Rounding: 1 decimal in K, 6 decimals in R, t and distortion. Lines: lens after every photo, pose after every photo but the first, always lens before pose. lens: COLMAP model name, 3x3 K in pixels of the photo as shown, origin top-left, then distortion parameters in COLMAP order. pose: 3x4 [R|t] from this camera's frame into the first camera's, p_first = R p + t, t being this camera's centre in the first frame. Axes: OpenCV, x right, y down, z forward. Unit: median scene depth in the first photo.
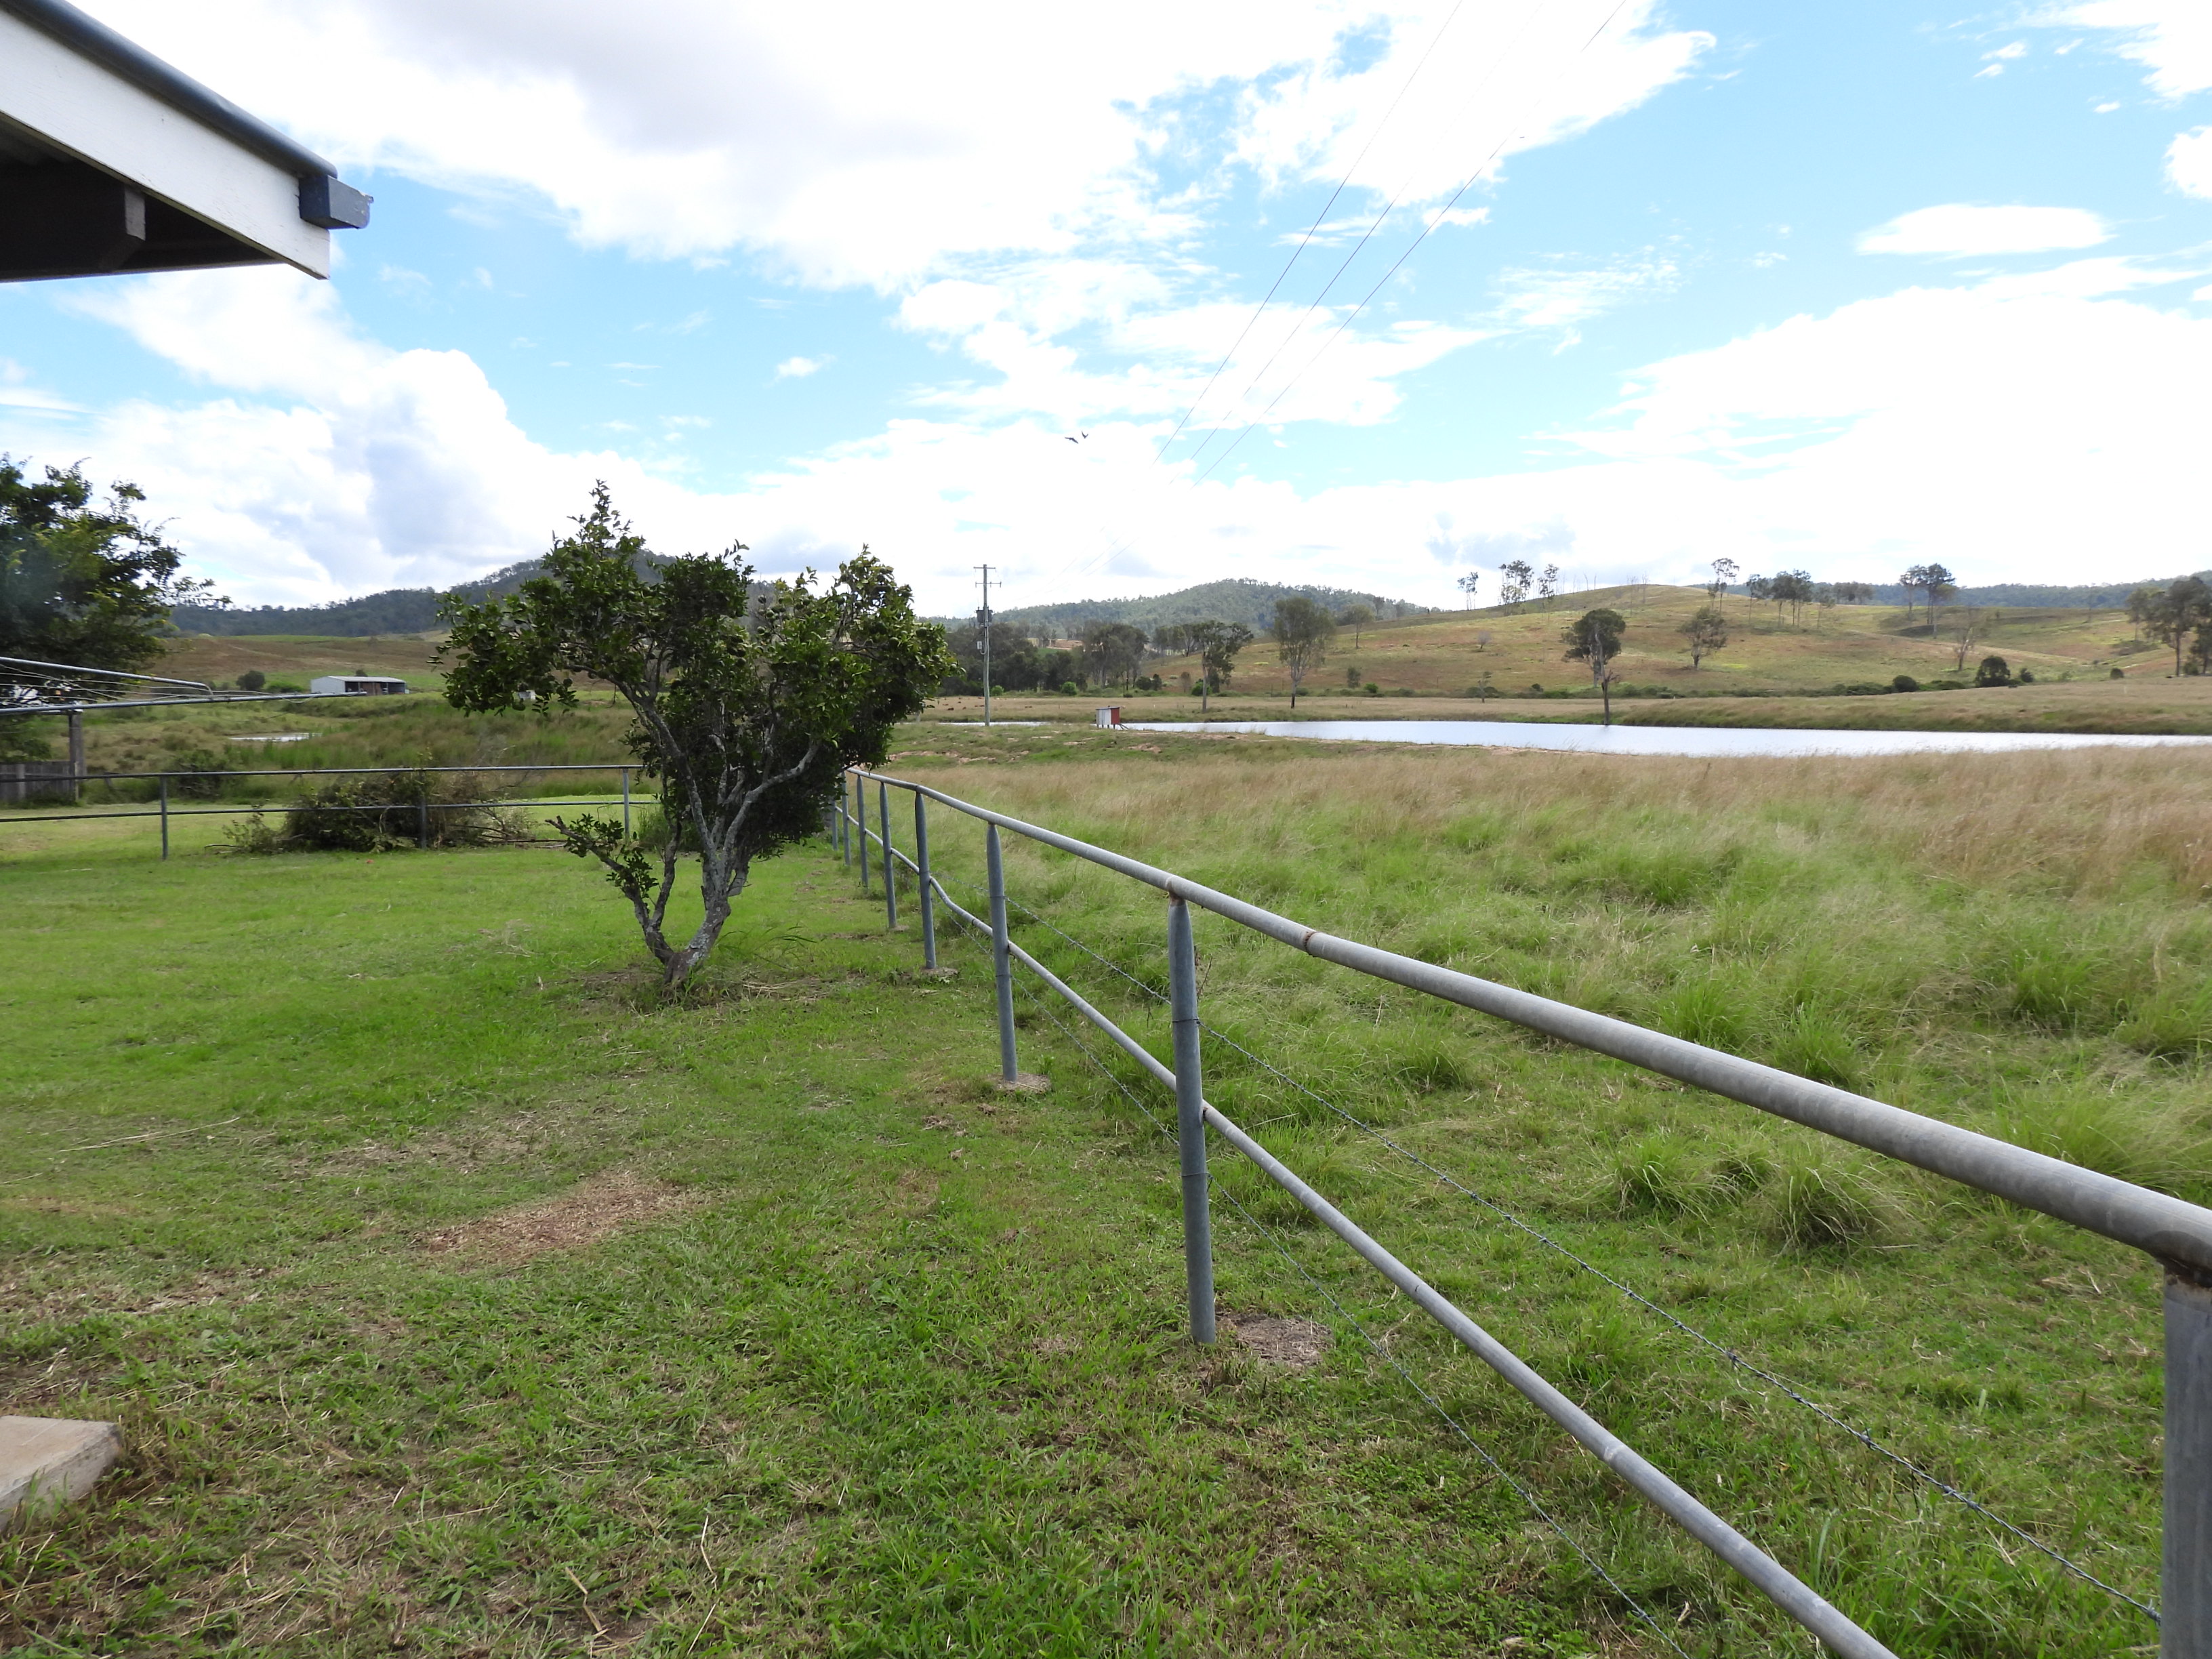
lens RADIAL K [[1611.2, 0, 1101.6], [0, 1611.2, 867.7], [0, 0, 1]] dist [-0.007851, 0.000163]
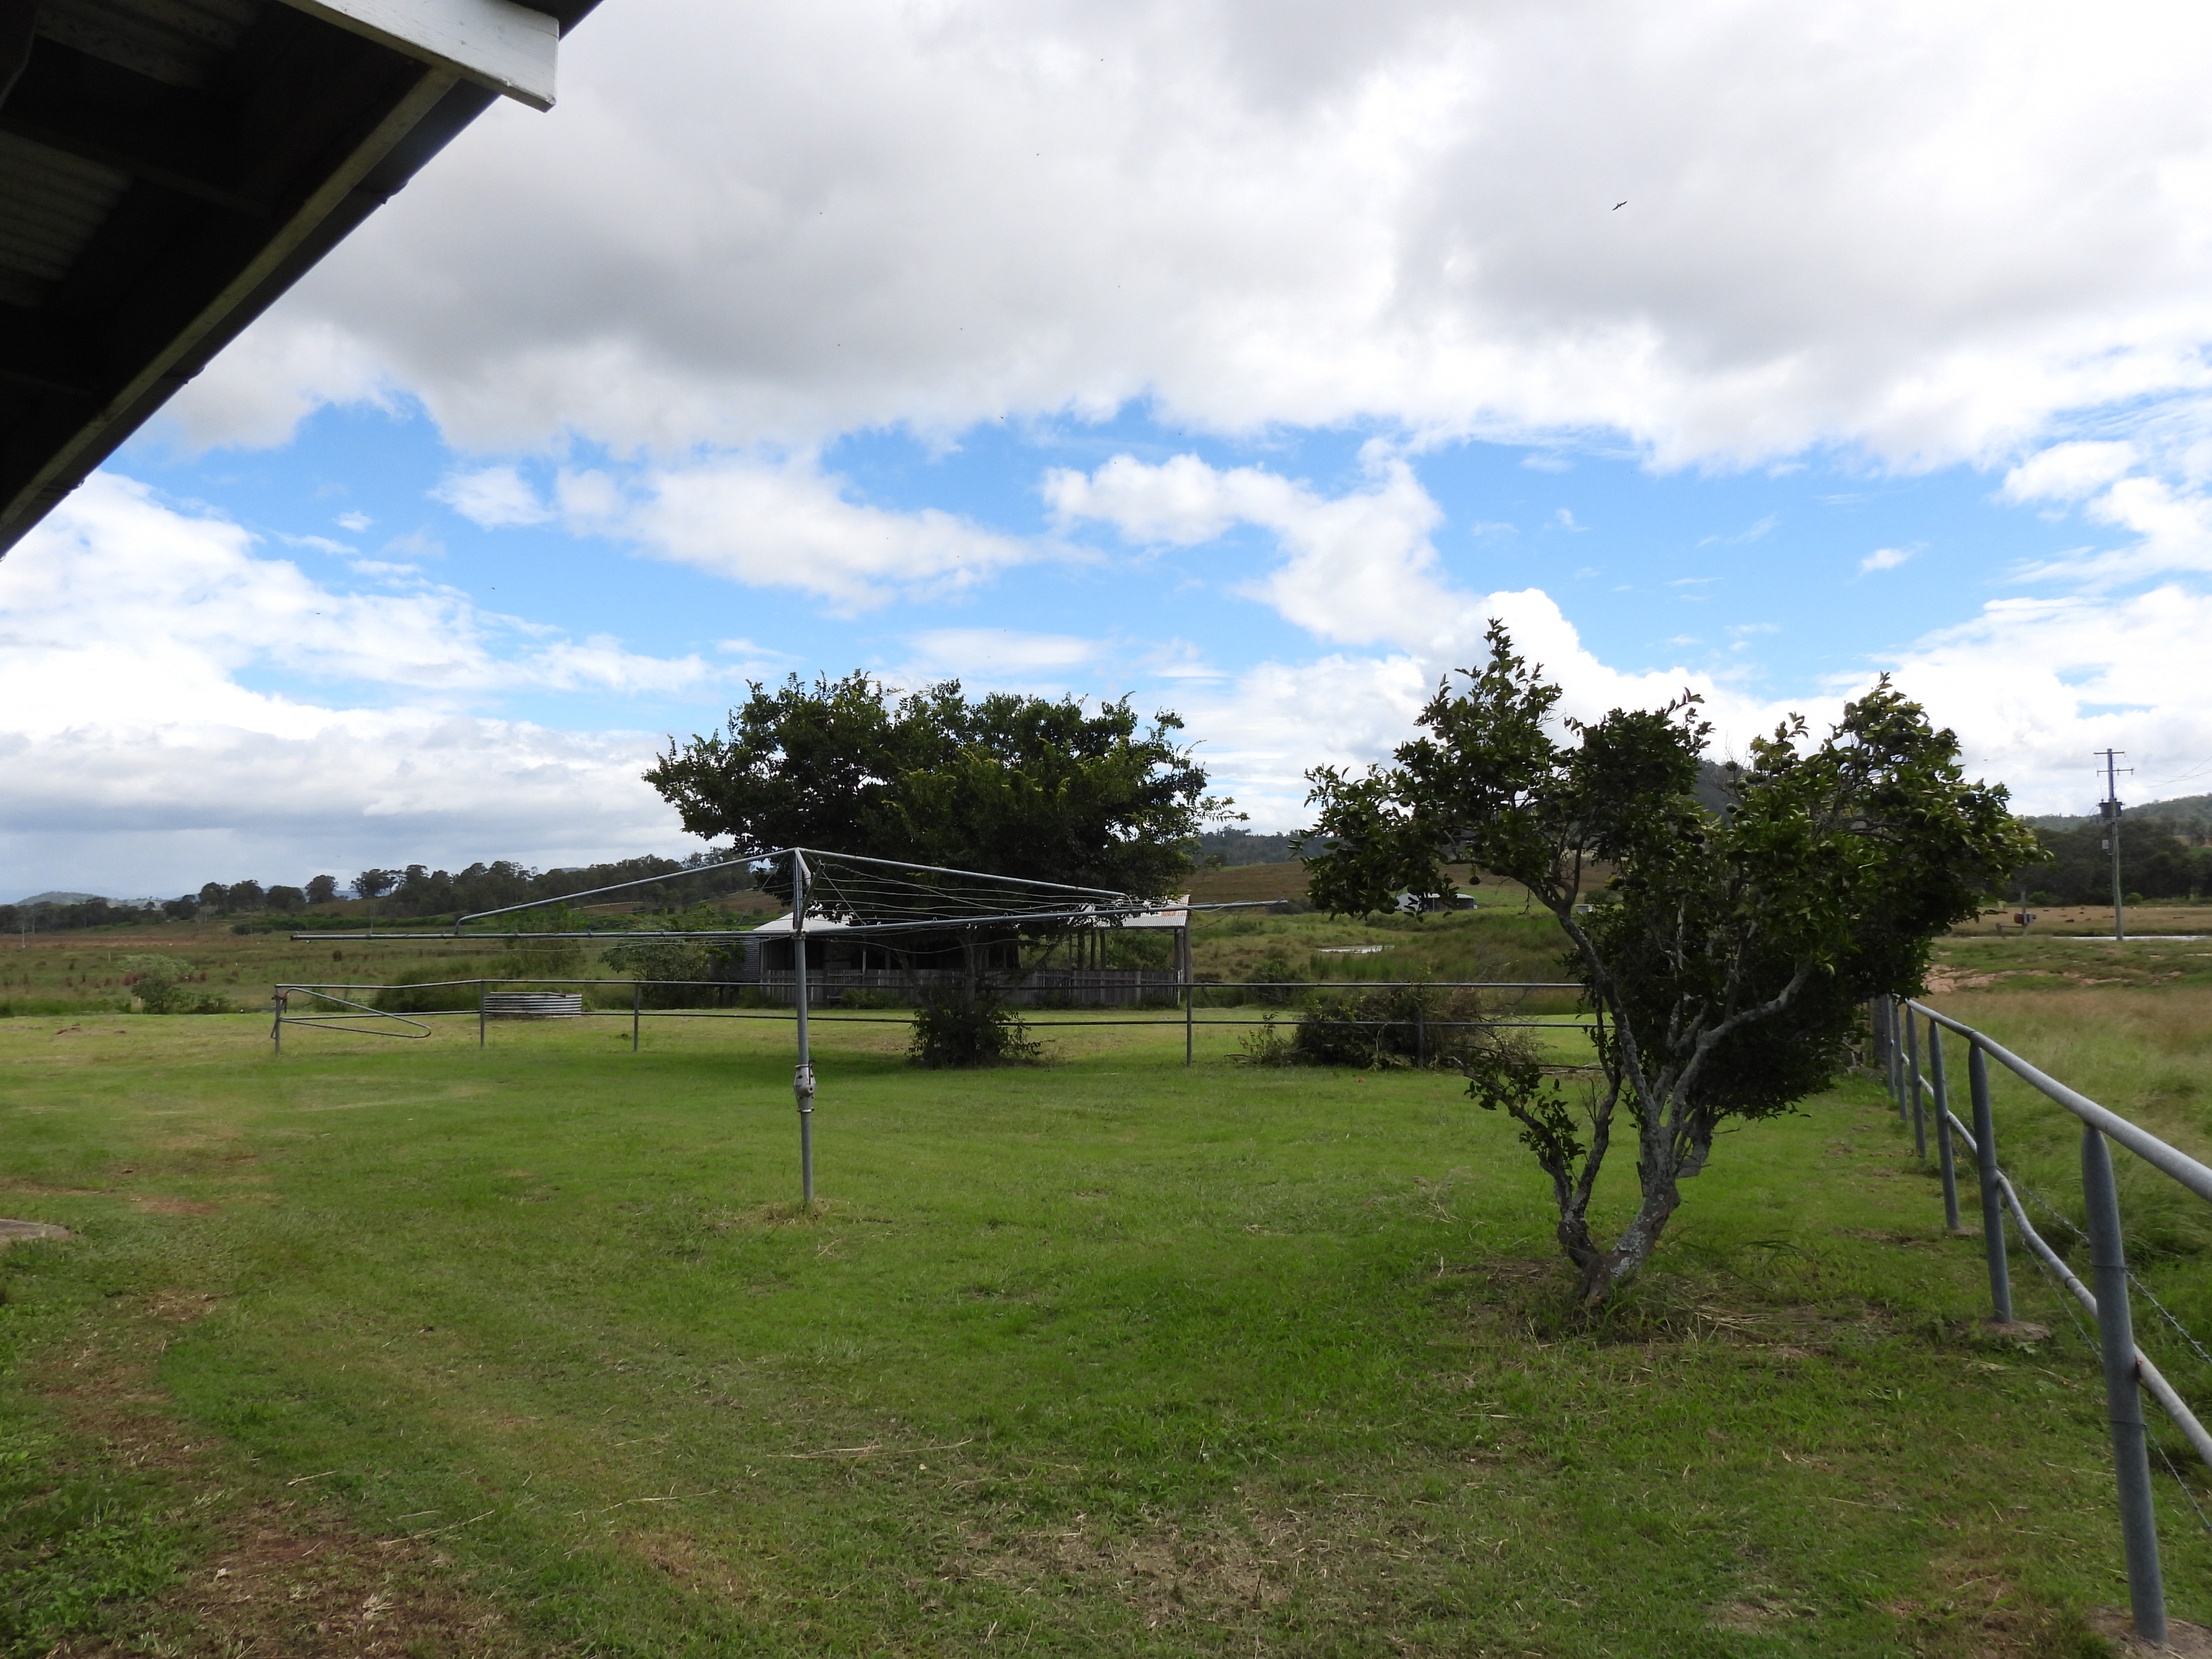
lens RADIAL K [[1578.5, 0, 1118.1], [0, 1578.5, 823.6], [0, 0, 1]] dist [-0.019750, 0.003994]
pose [[0.802037, -0.041145, -0.595856, -0.003369], [-0.055219, 0.988244, -0.142567, -0.008270], [0.594717, 0.147247, 0.790335, 0.095041]]
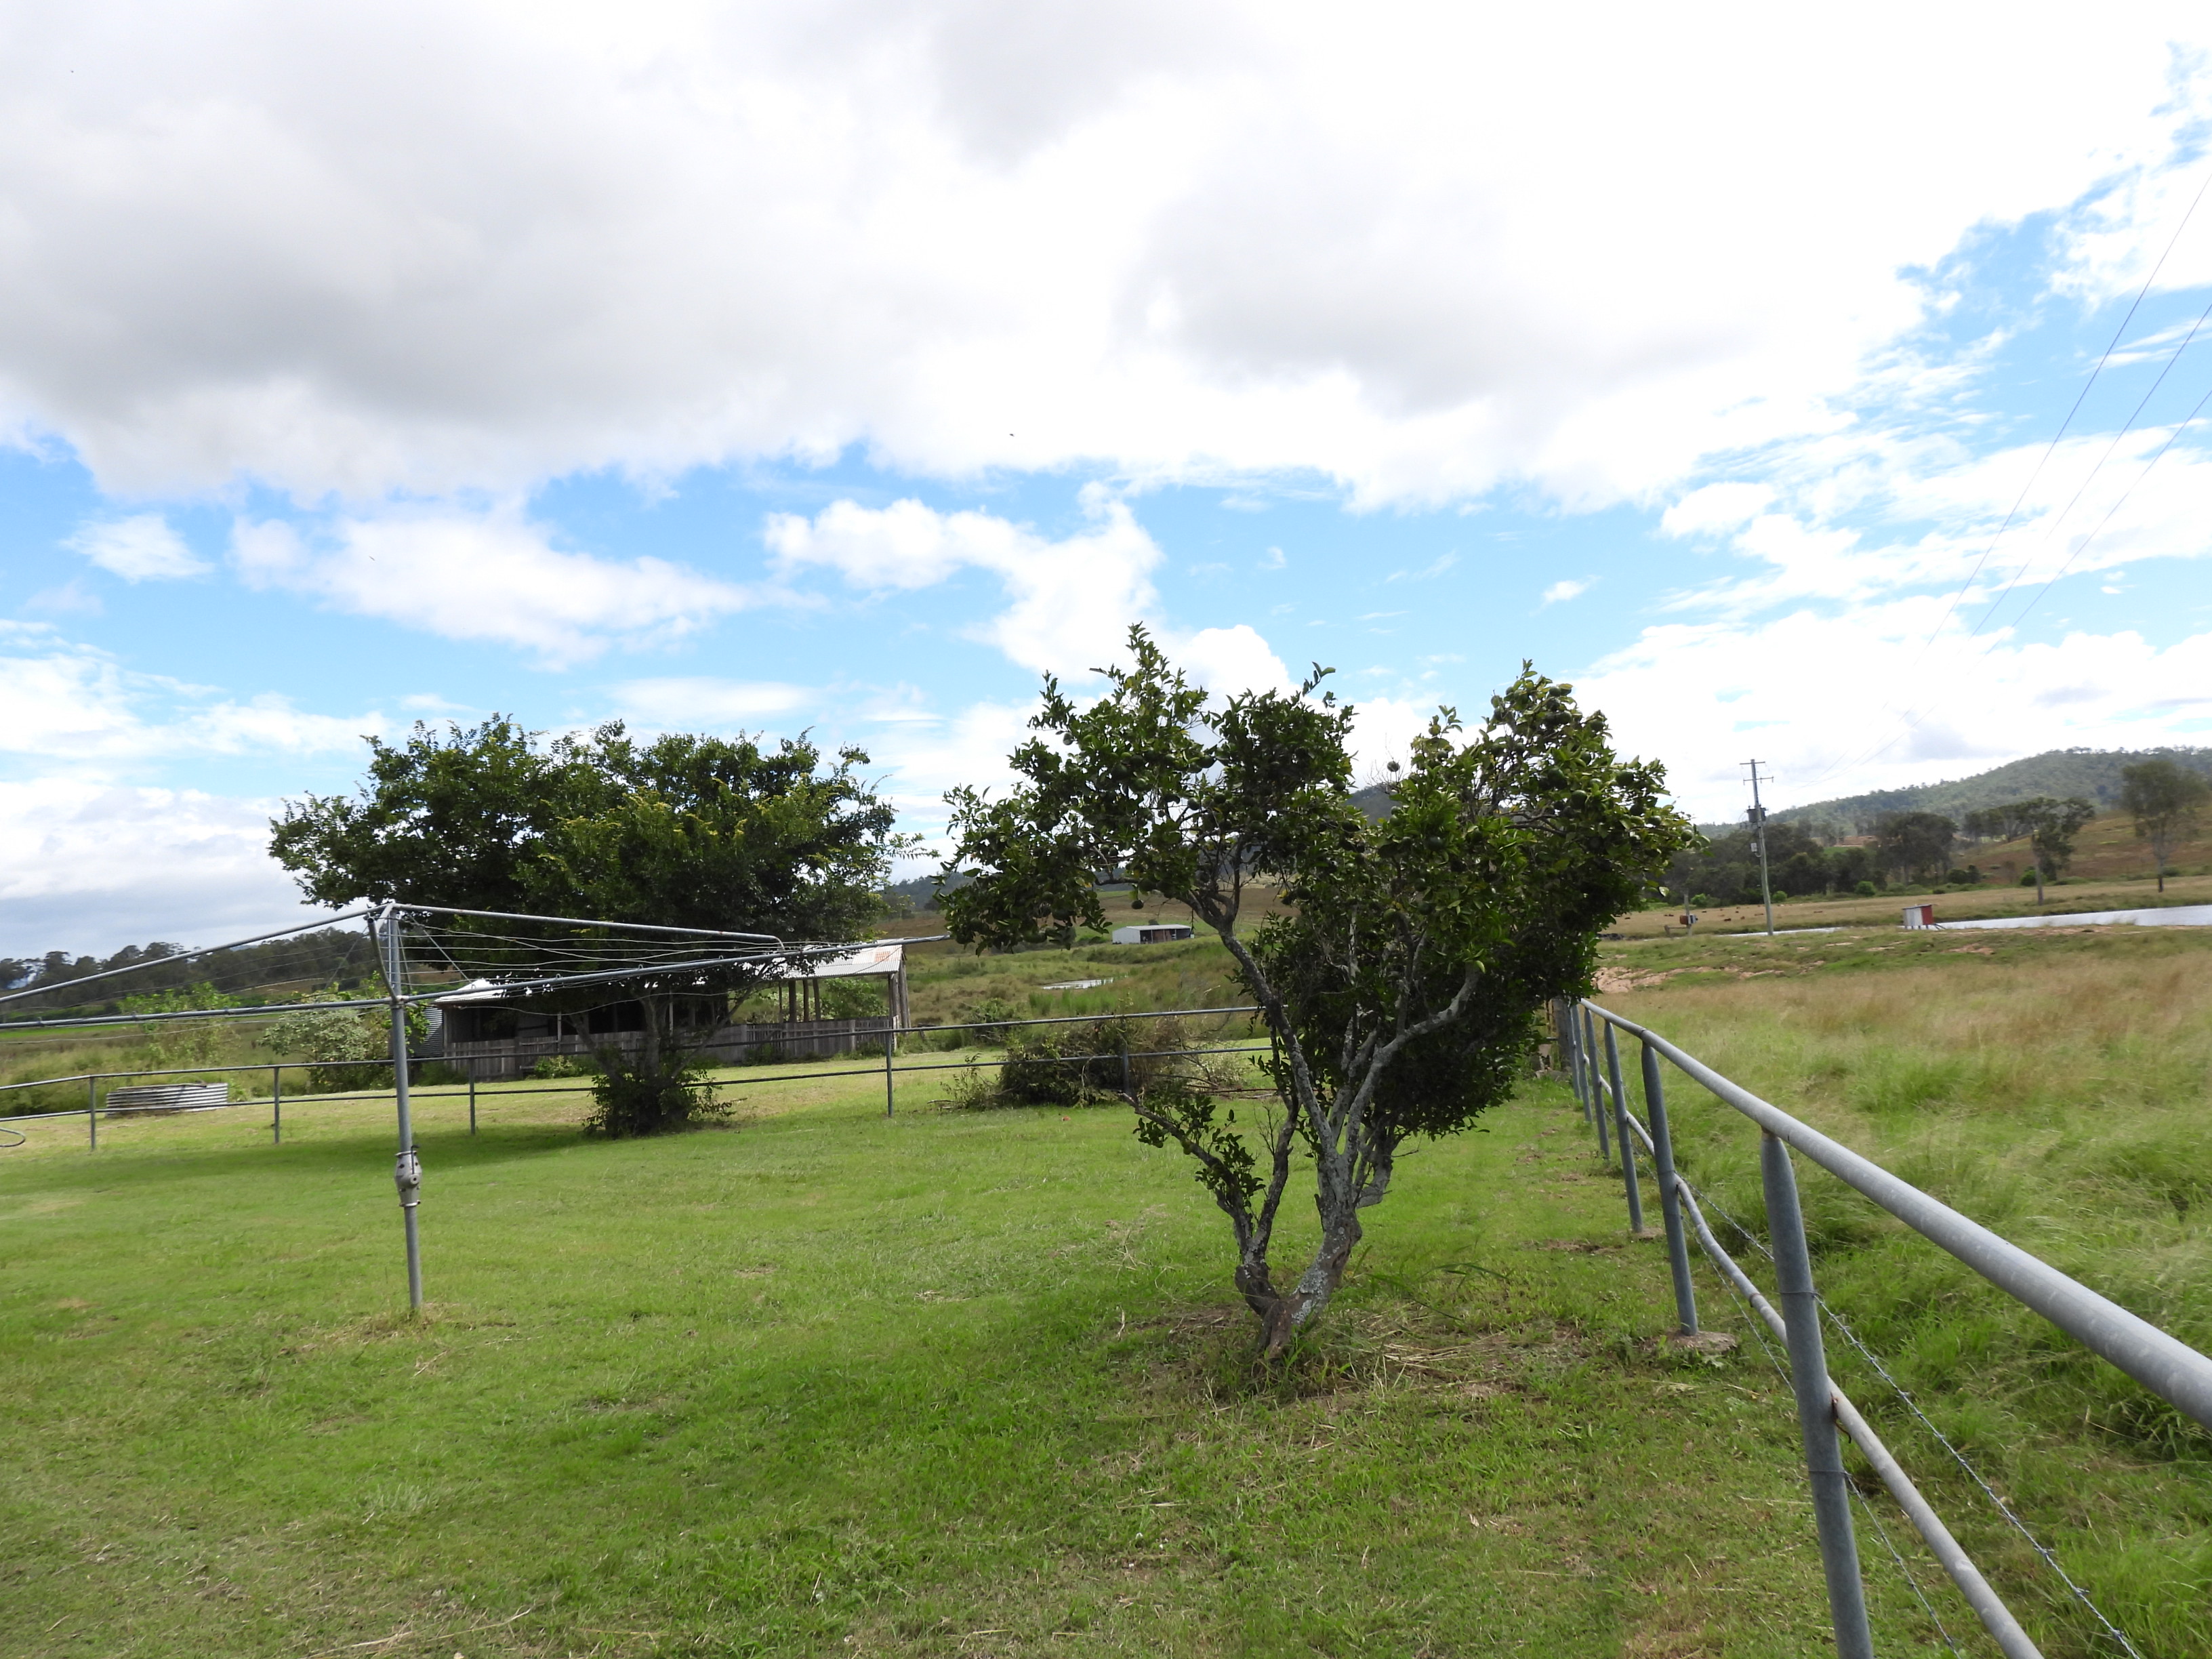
lens RADIAL K [[1562.8, 0, 1127.2], [0, 1562.8, 816.9], [0, 0, 1]] dist [-0.020132, 0.005118]
pose [[0.893254, -0.092944, -0.439839, -0.006767], [0.015326, 0.984121, -0.176833, -0.009714], [0.449291, 0.151216, 0.880495, 0.124522]]
